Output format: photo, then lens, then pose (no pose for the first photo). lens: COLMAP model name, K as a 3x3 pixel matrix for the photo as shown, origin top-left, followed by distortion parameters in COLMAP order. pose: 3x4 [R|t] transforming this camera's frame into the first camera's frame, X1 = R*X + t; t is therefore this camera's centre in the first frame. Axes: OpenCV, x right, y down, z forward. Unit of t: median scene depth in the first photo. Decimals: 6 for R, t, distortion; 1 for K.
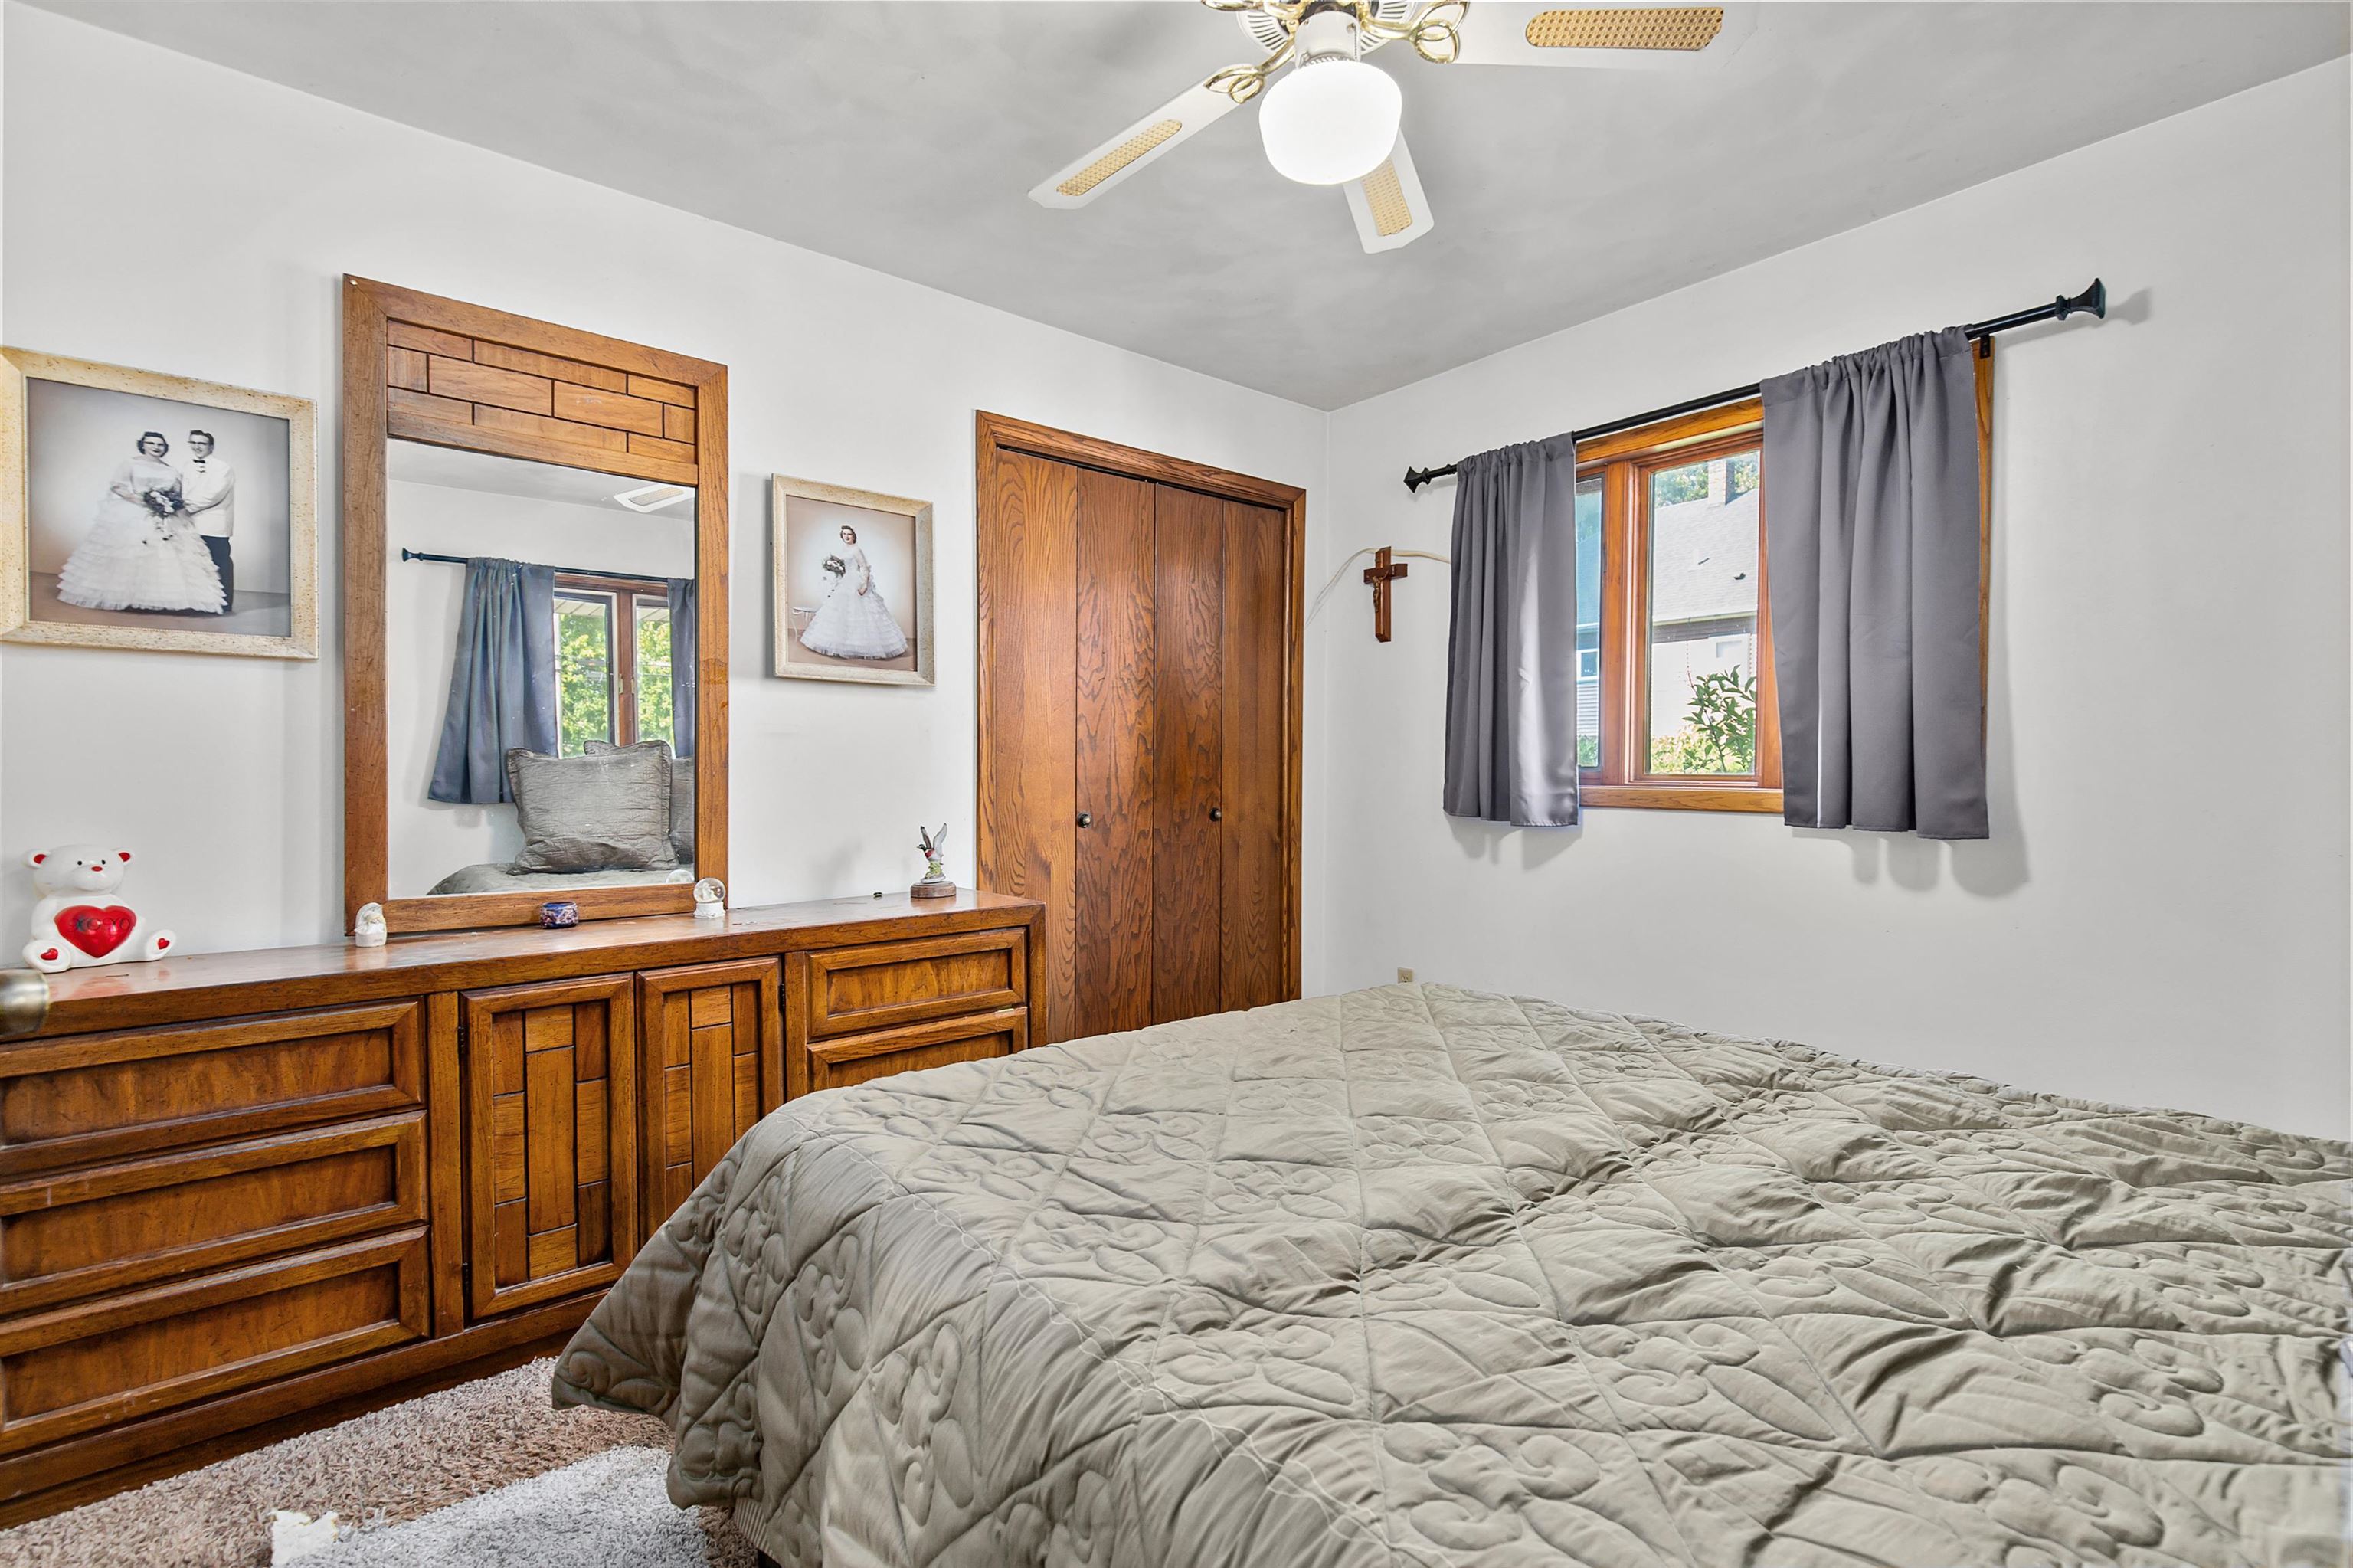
lens RADIAL K [[1046.4, 0, 1176.5], [0, 1046.4, 784.0], [0, 0, 1]] dist [0.003037, 0.000166]
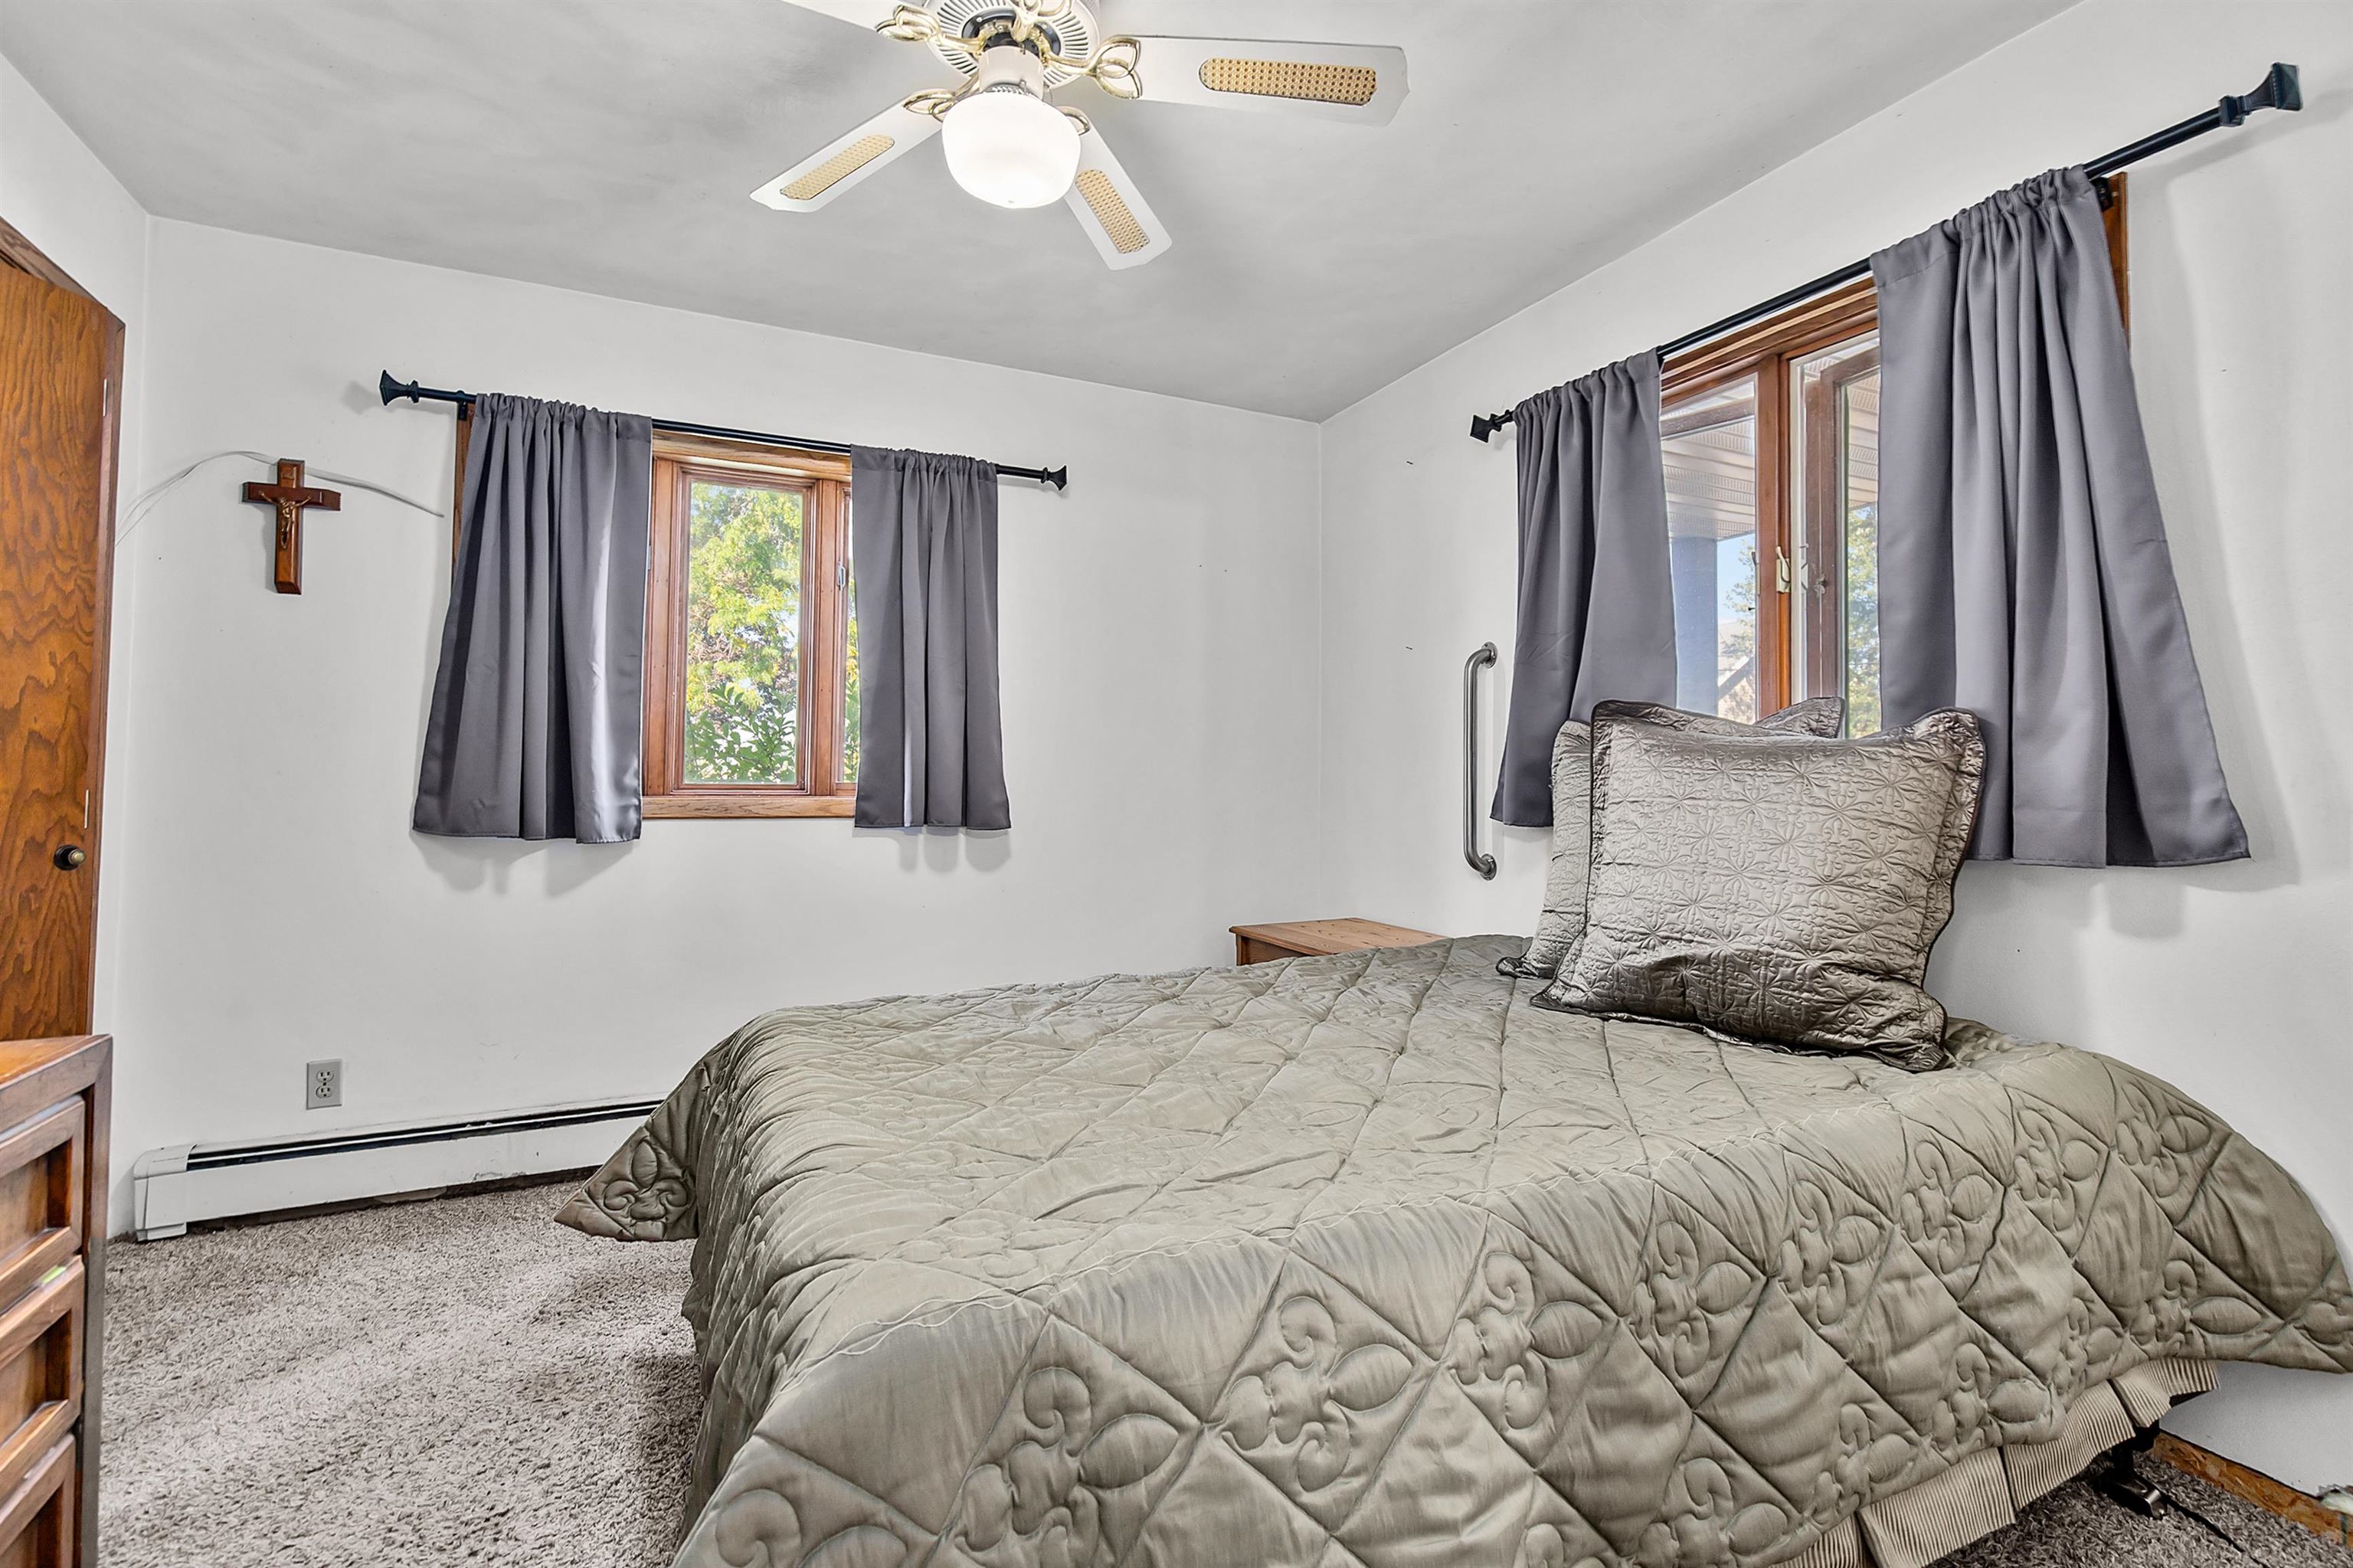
lens RADIAL K [[1046.4, 0, 1176.5], [0, 1046.4, 784.0], [0, 0, 1]] dist [0.003037, 0.000166]
pose [[0.250193, -0.001980, 0.968194, -0.395993], [0.010154, 0.999948, -0.000579, -0.004045], [-0.968143, 0.009976, 0.250200, 0.307160]]
